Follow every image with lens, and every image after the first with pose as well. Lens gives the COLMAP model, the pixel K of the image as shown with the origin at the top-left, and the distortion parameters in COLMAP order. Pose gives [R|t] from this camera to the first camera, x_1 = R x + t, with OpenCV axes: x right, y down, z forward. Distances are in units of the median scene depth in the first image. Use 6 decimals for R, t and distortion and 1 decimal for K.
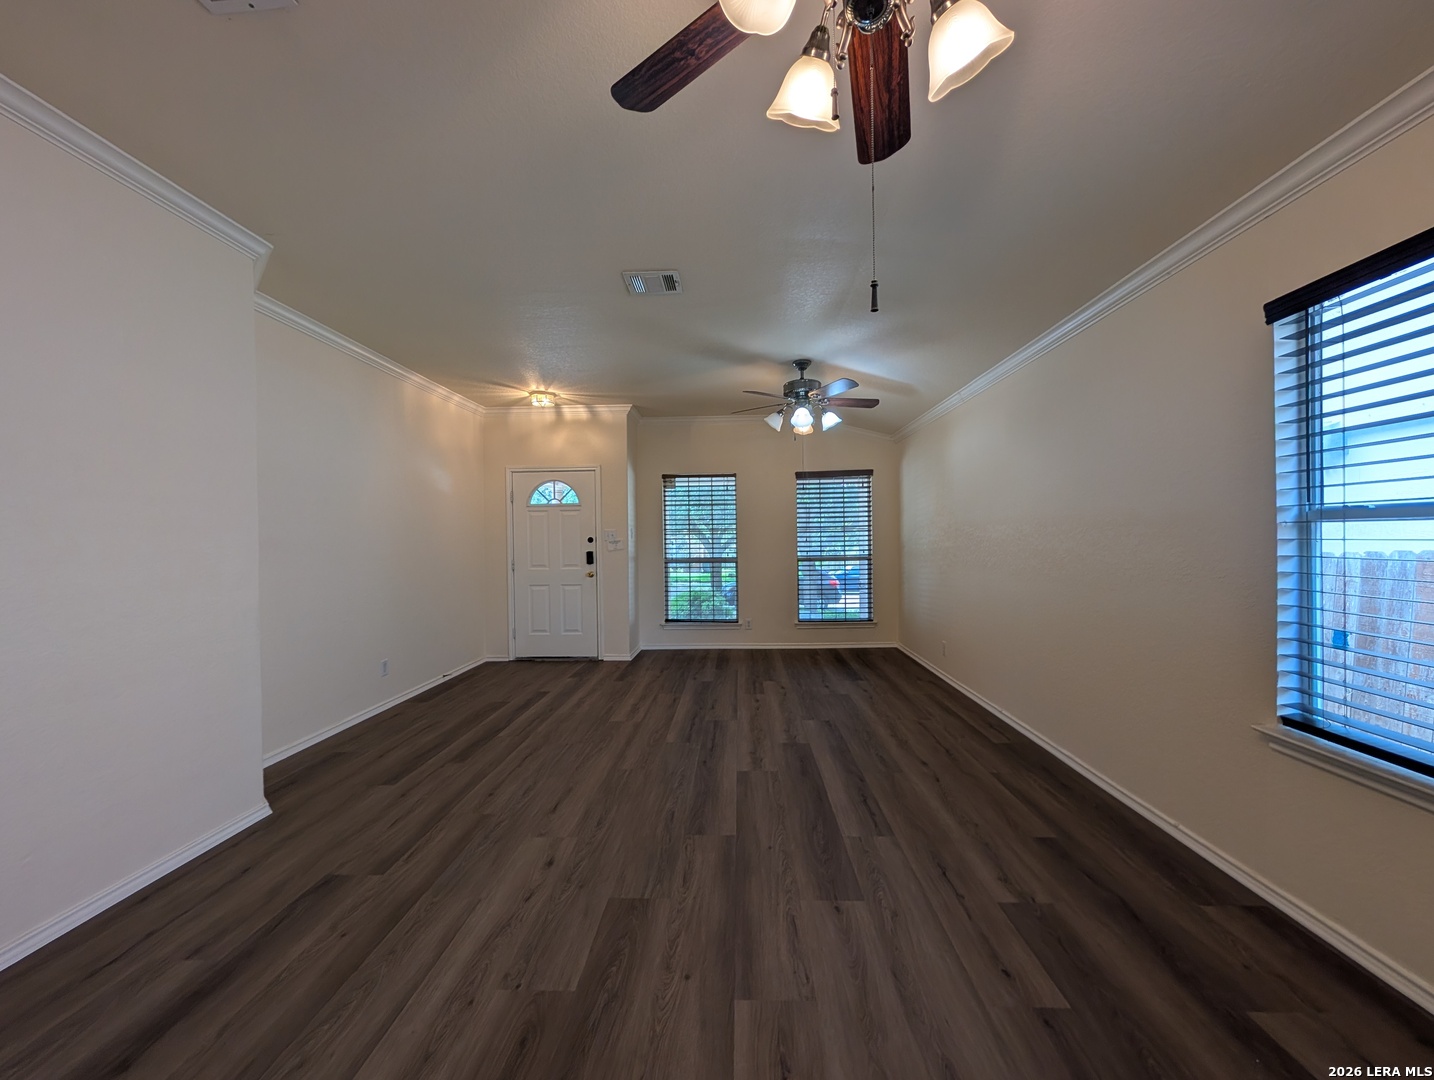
lens RADIAL K [[542.4, 0, 719.7], [0, 542.4, 539.1], [0, 0, 1]] dist [0.001083, -0.000458]
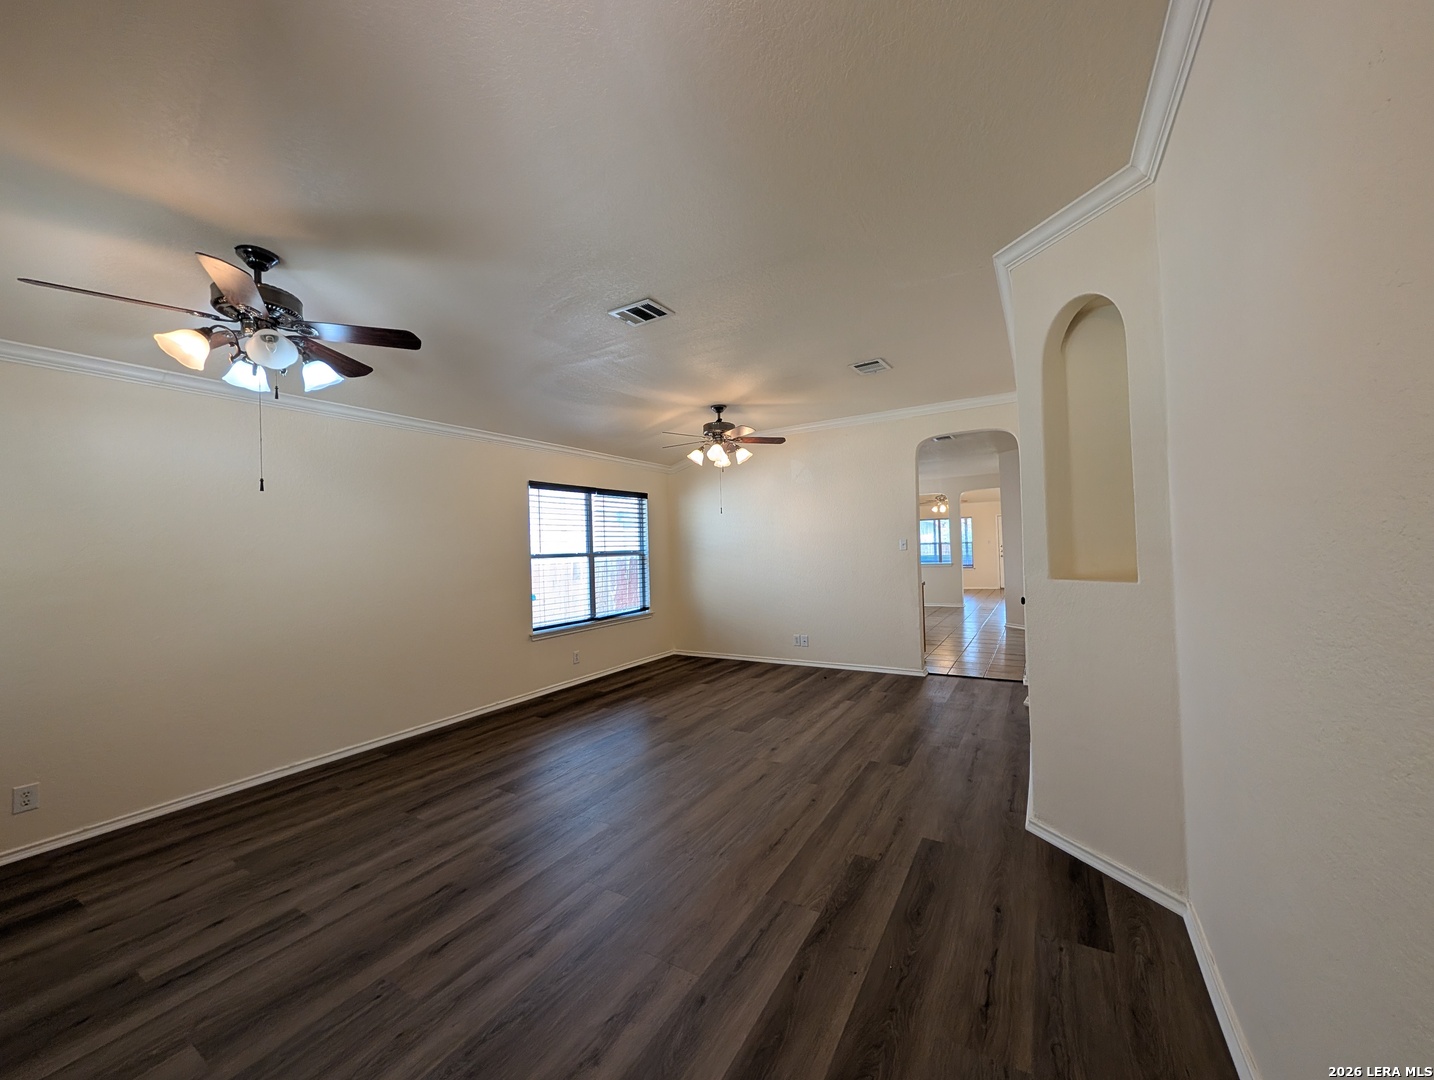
lens RADIAL K [[542.4, 0, 719.2], [0, 542.4, 538.0], [0, 0, 1]] dist [0.001083, -0.000458]
pose [[-0.874654, 0.050159, 0.482146, -0.778133], [0.042651, 0.998738, -0.026529, -0.016616], [-0.482868, -0.002640, -0.875689, 1.970437]]
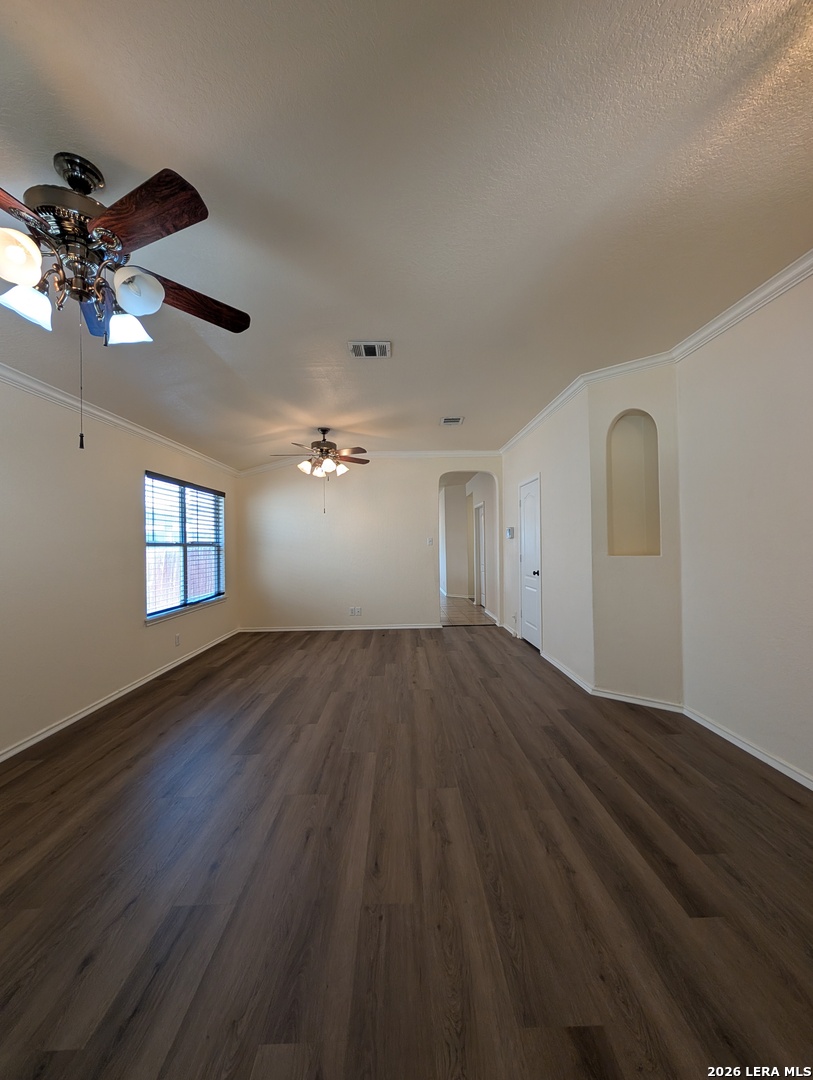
lens RADIAL K [[408.5, 0, 407.1], [0, 408.5, 540.2], [0, 0, 1]] dist [0.001083, -0.000458]
pose [[-0.998001, 0.027473, -0.056909, -0.151875], [0.028099, 0.999553, -0.010231, -0.002946], [0.056603, -0.011810, -0.998327, 2.138139]]
